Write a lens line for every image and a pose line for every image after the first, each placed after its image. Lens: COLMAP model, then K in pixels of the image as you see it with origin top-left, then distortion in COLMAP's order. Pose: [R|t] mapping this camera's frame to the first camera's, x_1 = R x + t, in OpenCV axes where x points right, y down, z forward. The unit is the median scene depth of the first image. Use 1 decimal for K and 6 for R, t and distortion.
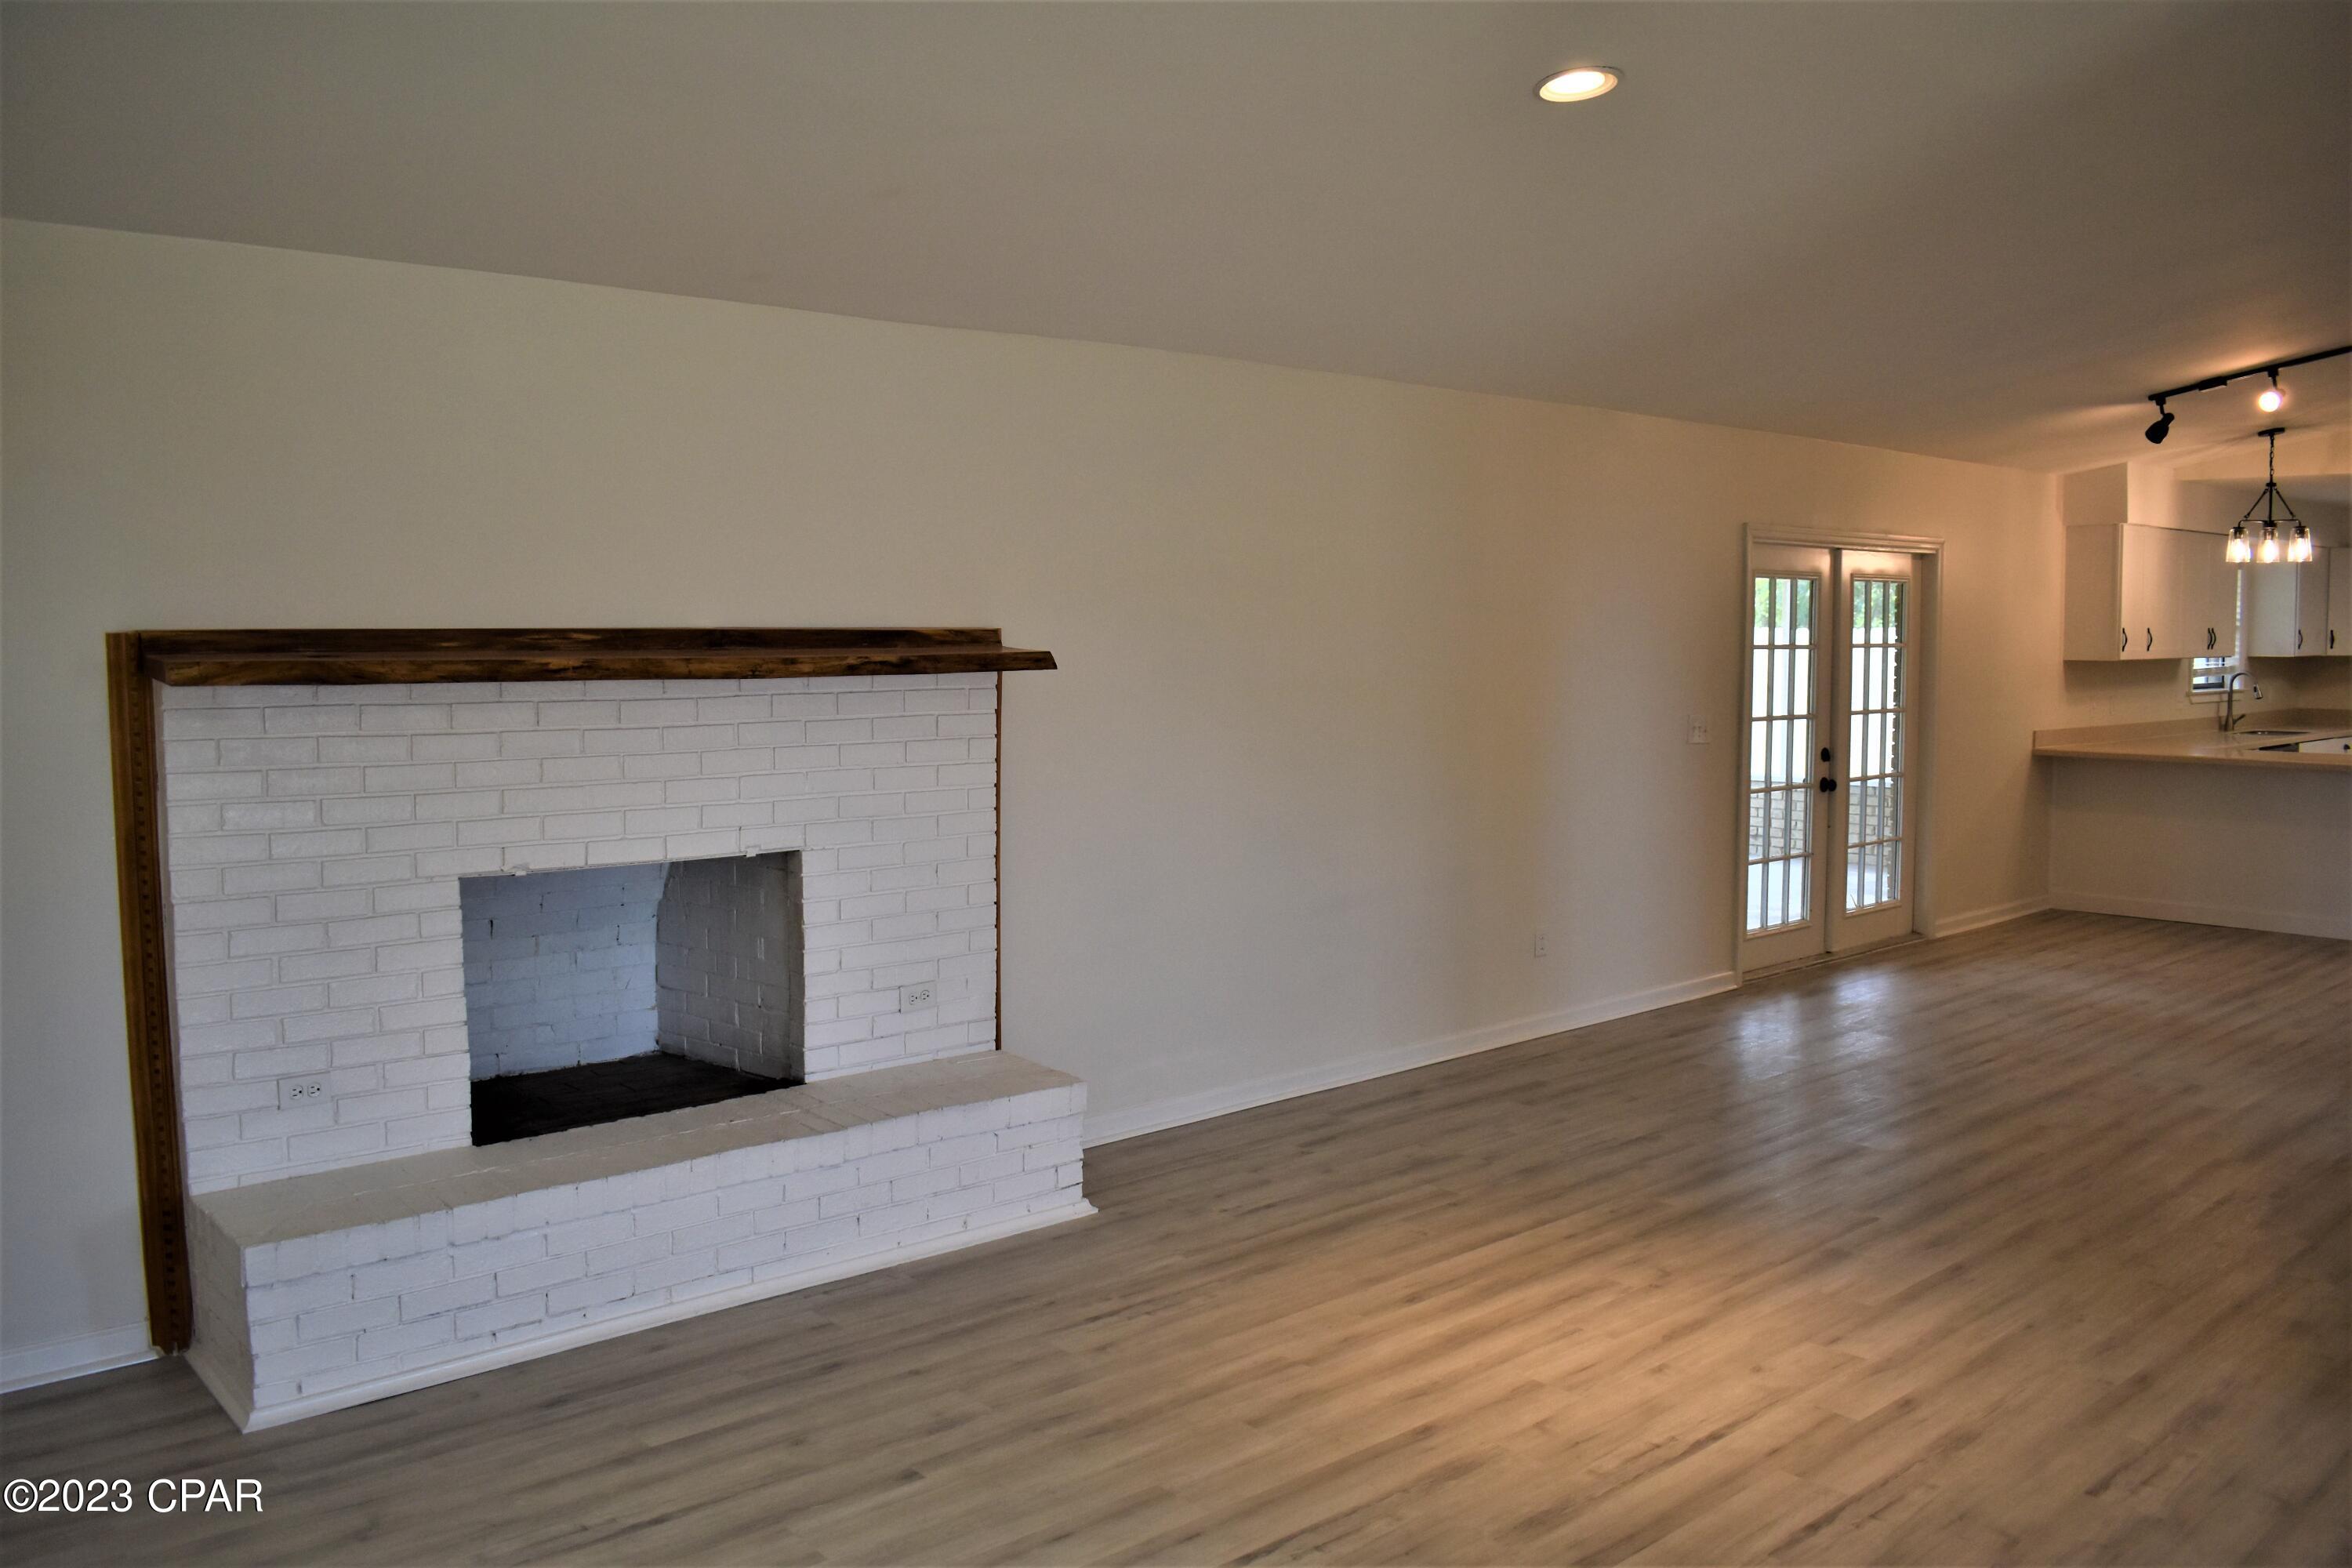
lens RADIAL K [[1833.6, 0, 1170.2], [0, 1833.6, 775.3], [0, 0, 1]] dist [-0.091595, 0.005403]
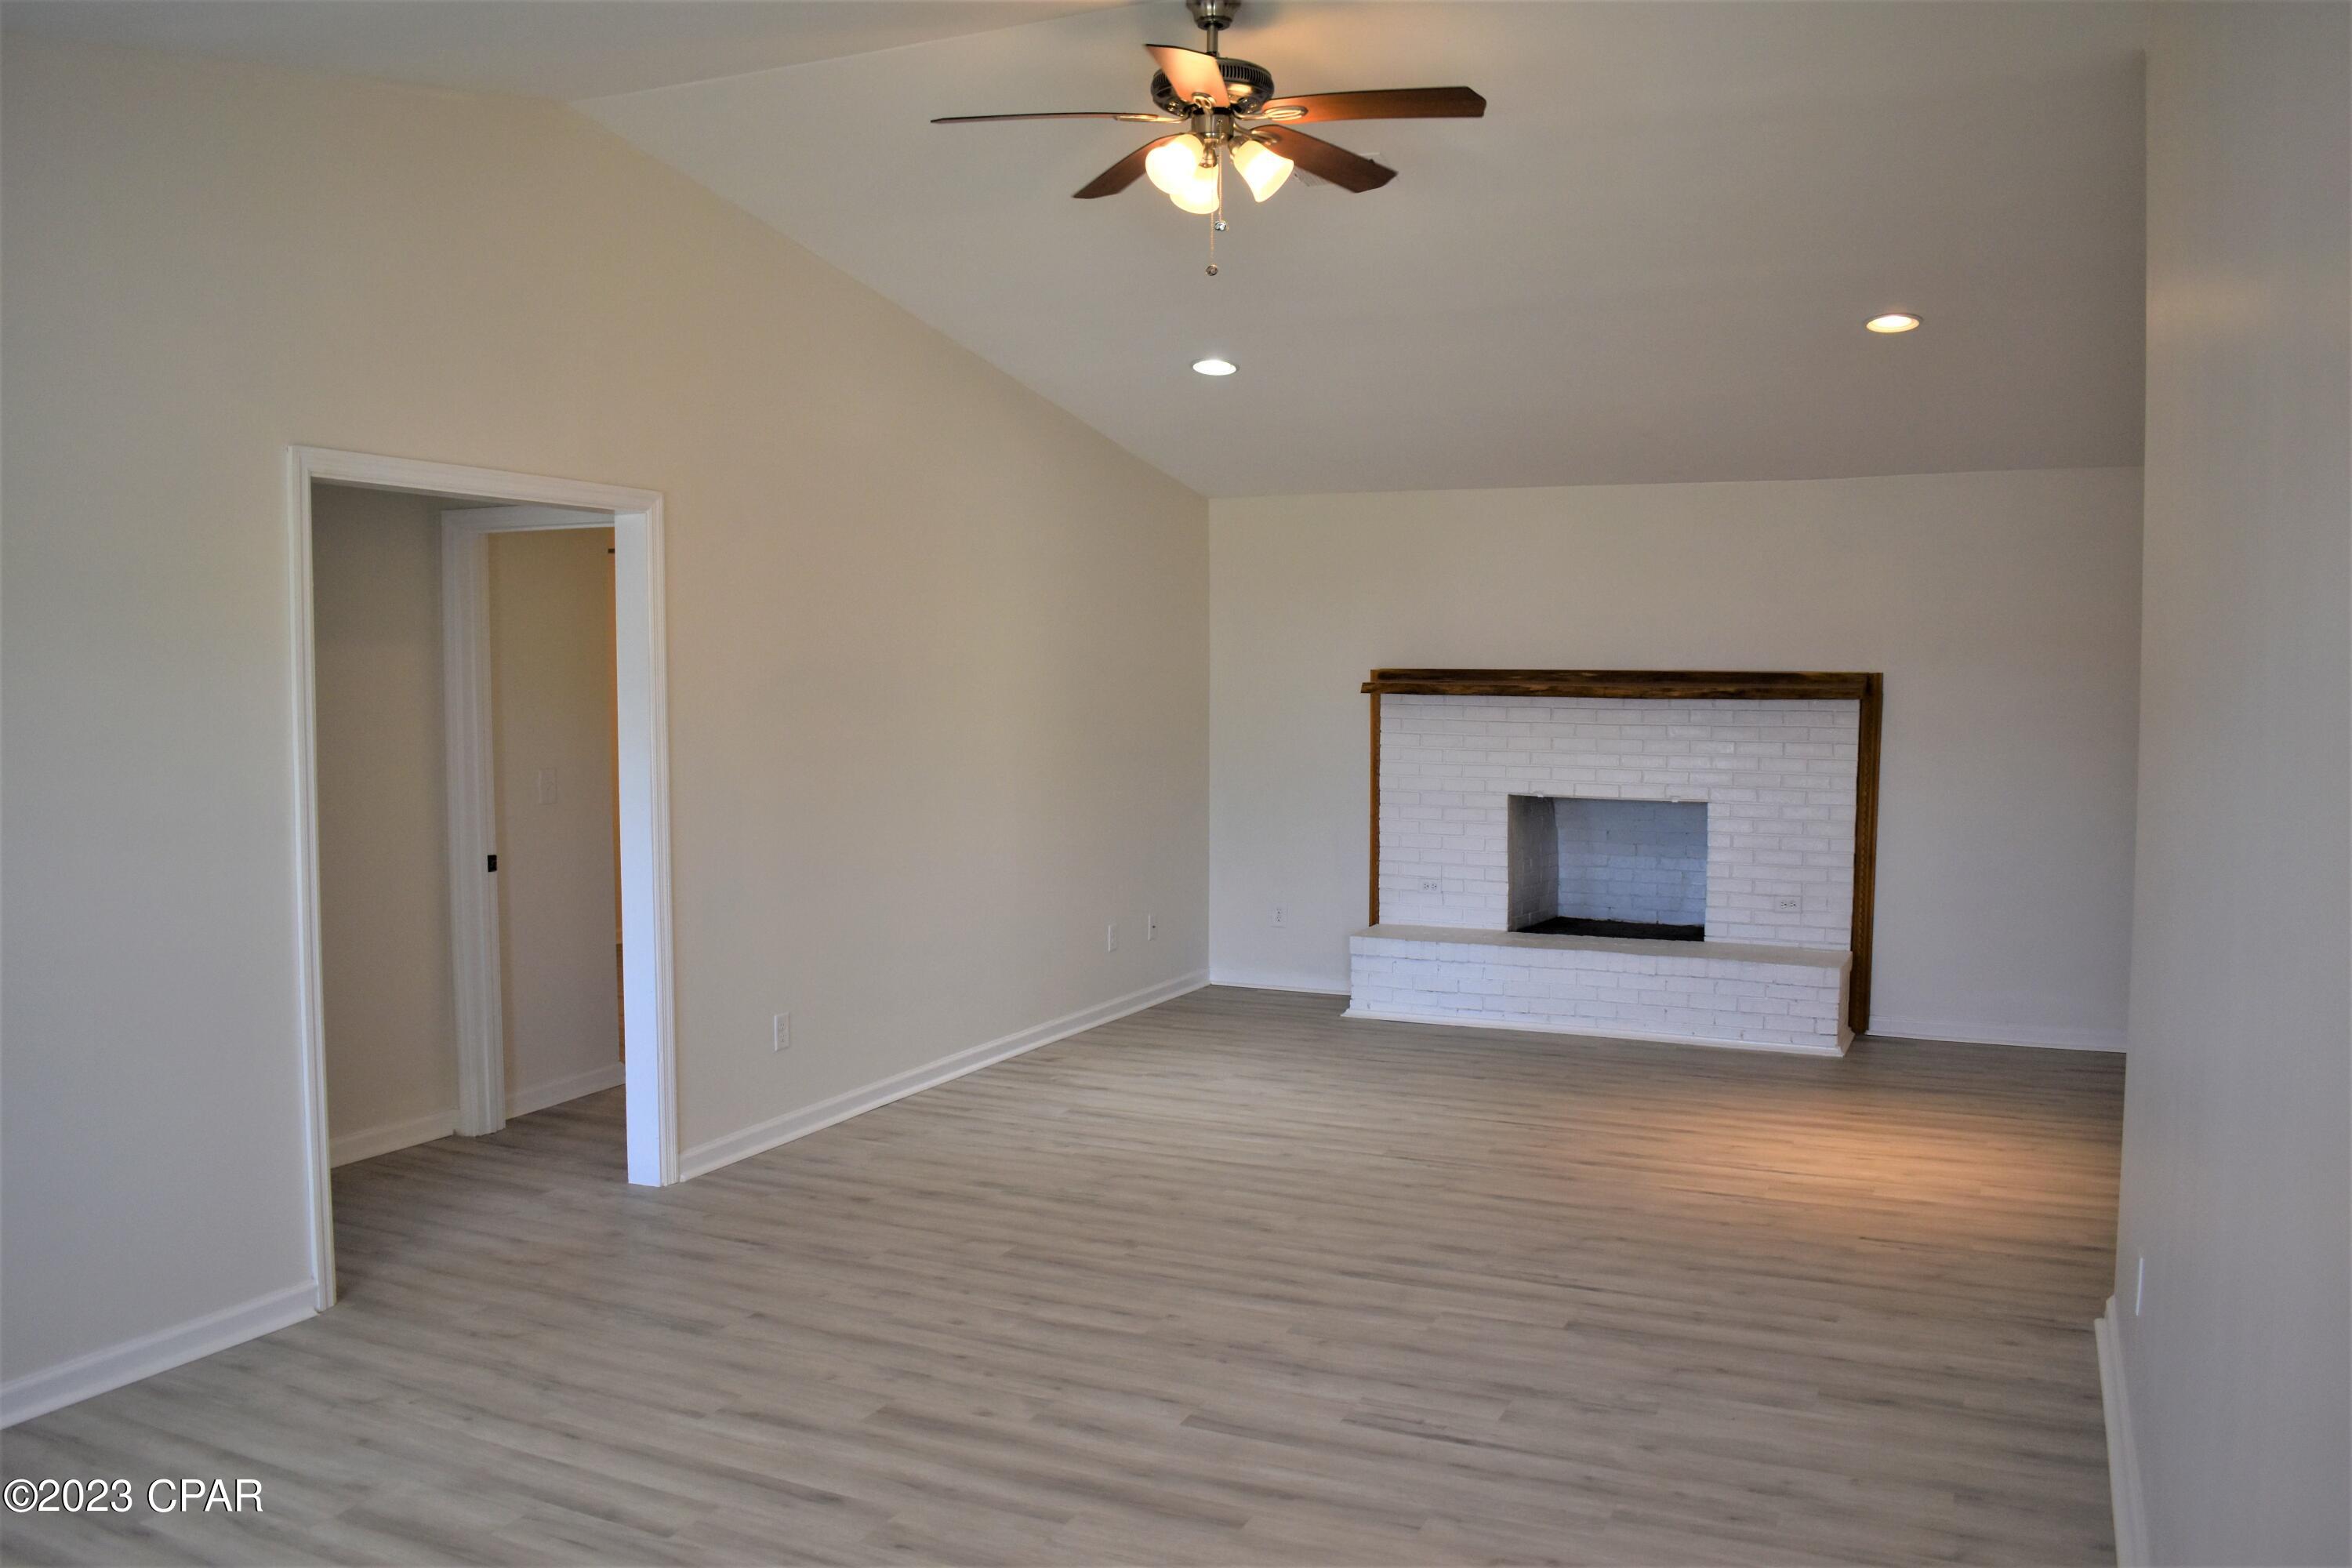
lens RADIAL K [[1833.6, 0, 1170.2], [0, 1833.6, 775.3], [0, 0, 1]] dist [-0.091595, 0.005403]
pose [[0.399958, 0.056645, -0.914781, 1.128006], [-0.074858, 0.996773, 0.028993, 0.004497], [0.913471, 0.056883, 0.402907, -0.134409]]
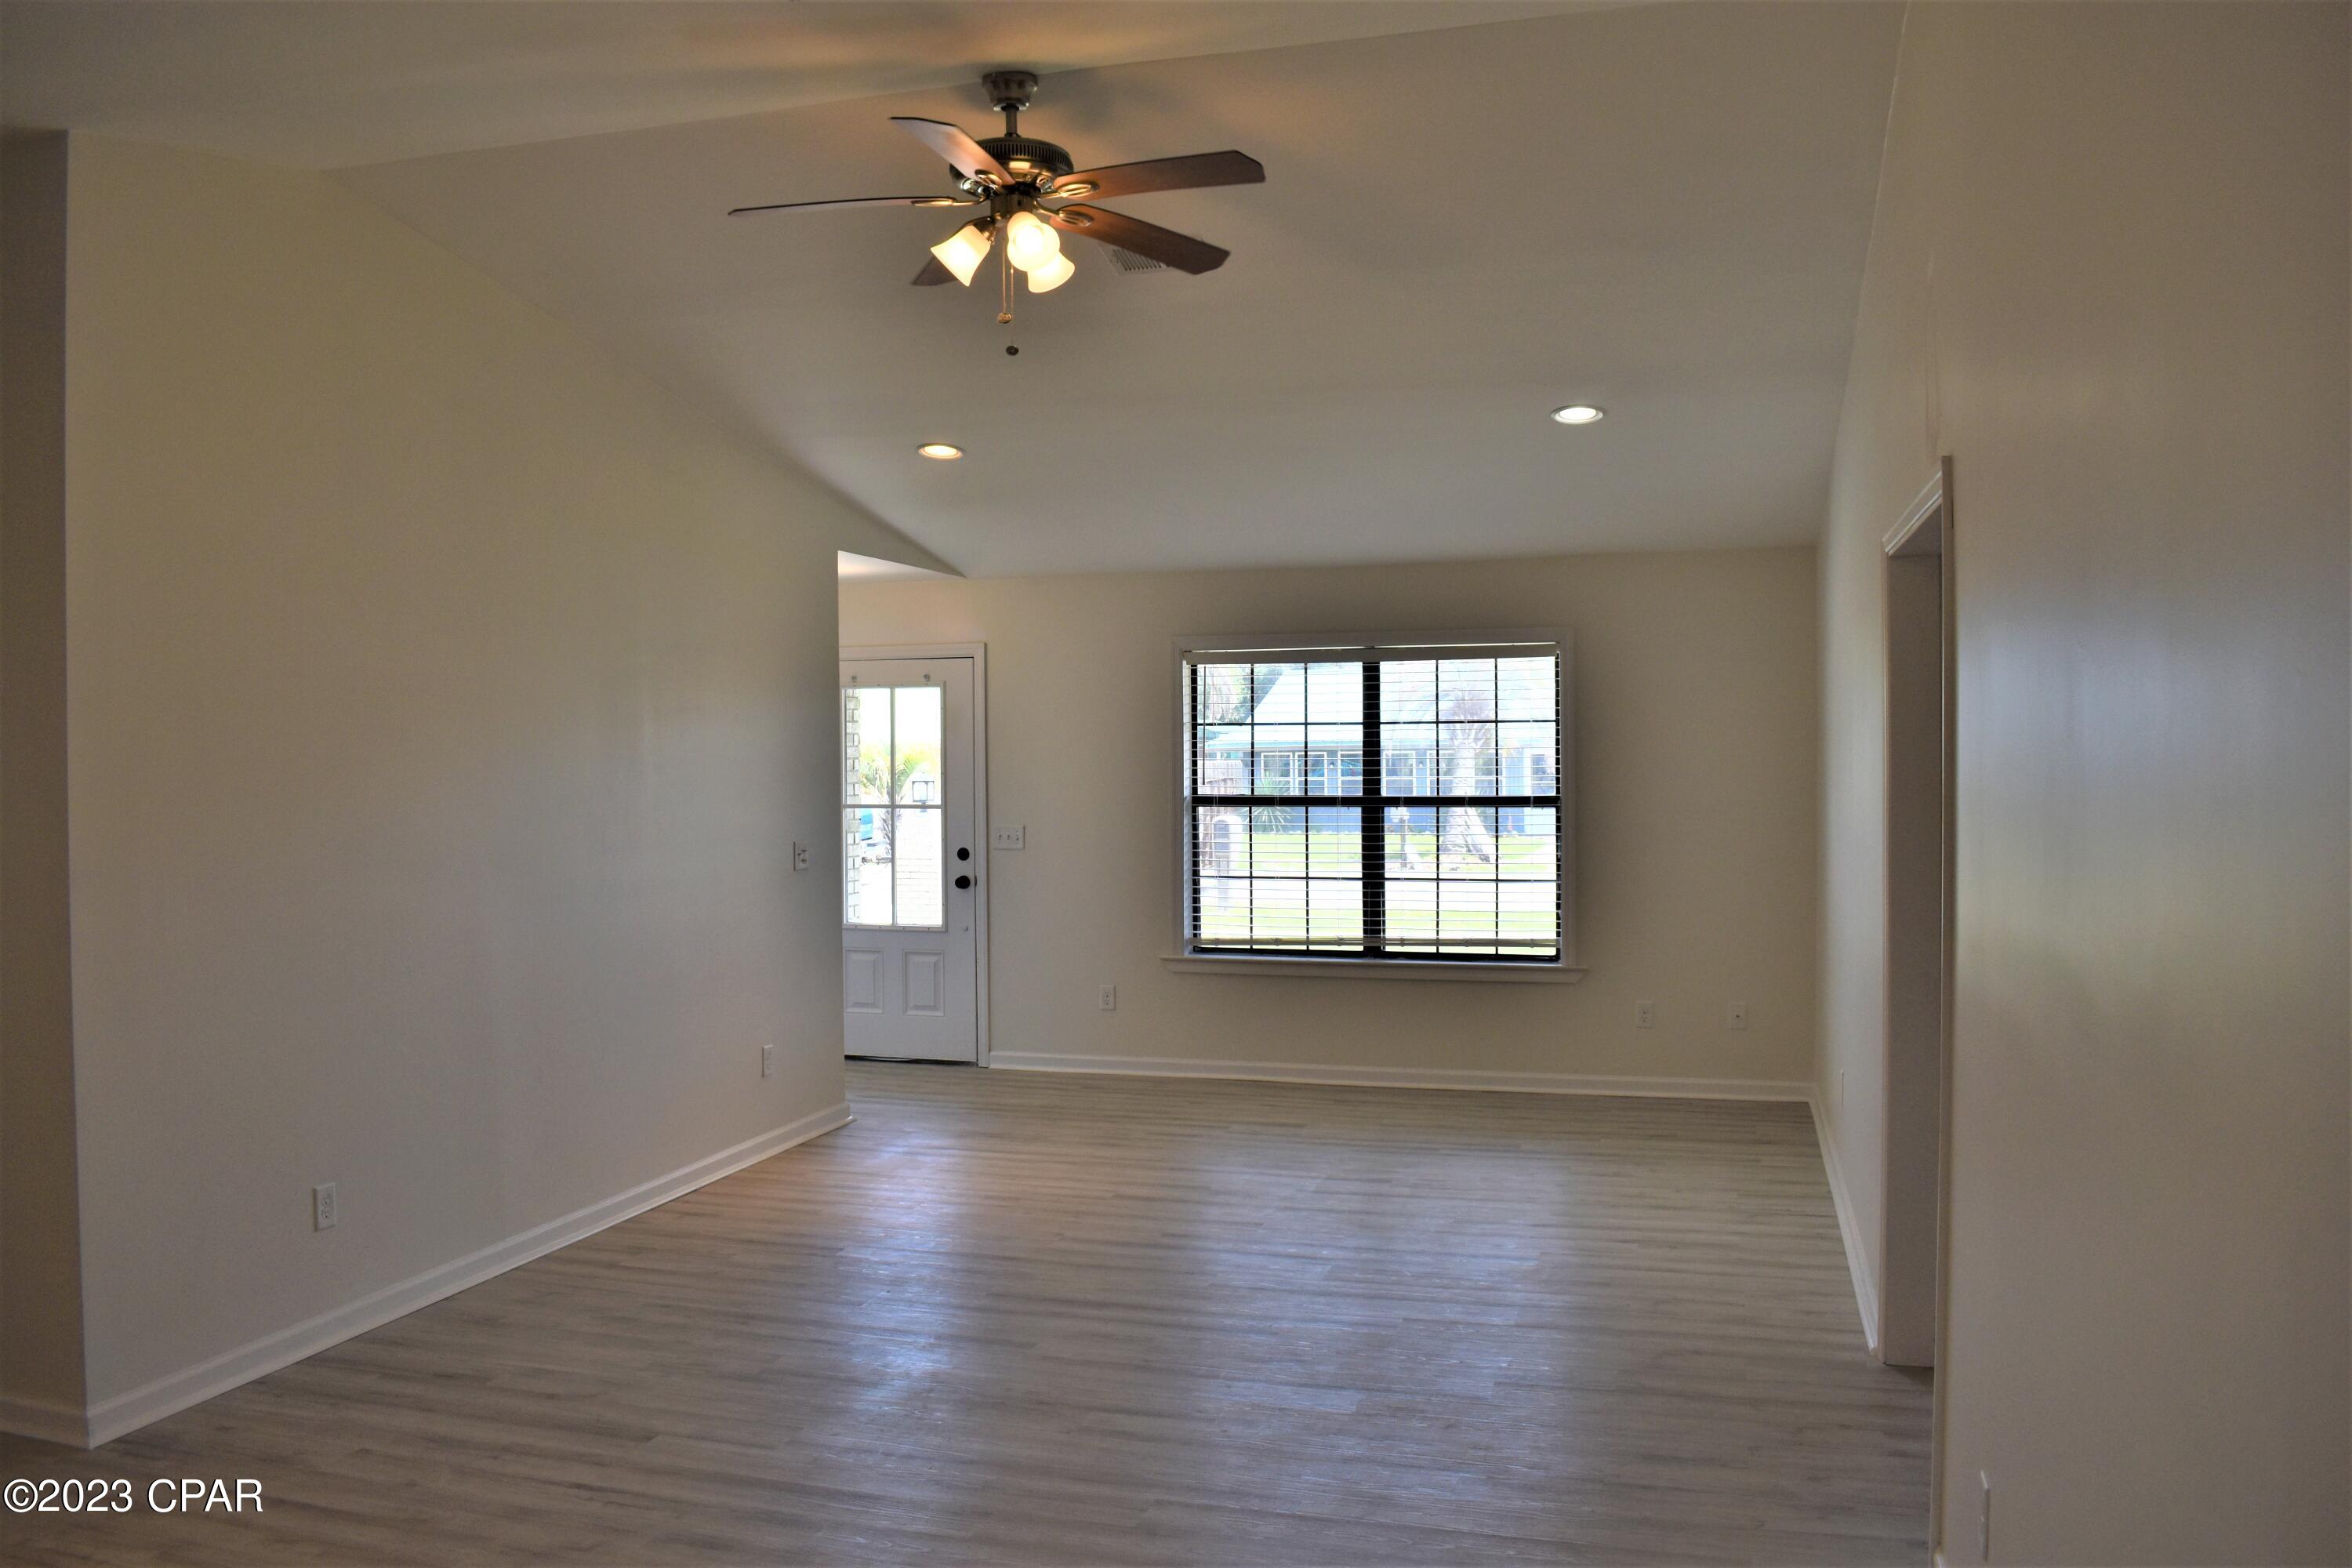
lens RADIAL K [[1833.6, 0, 1170.2], [0, 1833.6, 775.3], [0, 0, 1]] dist [-0.091595, 0.005403]
pose [[-0.529920, -0.005591, 0.848029, -0.472202], [0.078101, 0.995407, 0.055367, -0.054517], [-0.844444, 0.095571, -0.527049, 0.644738]]
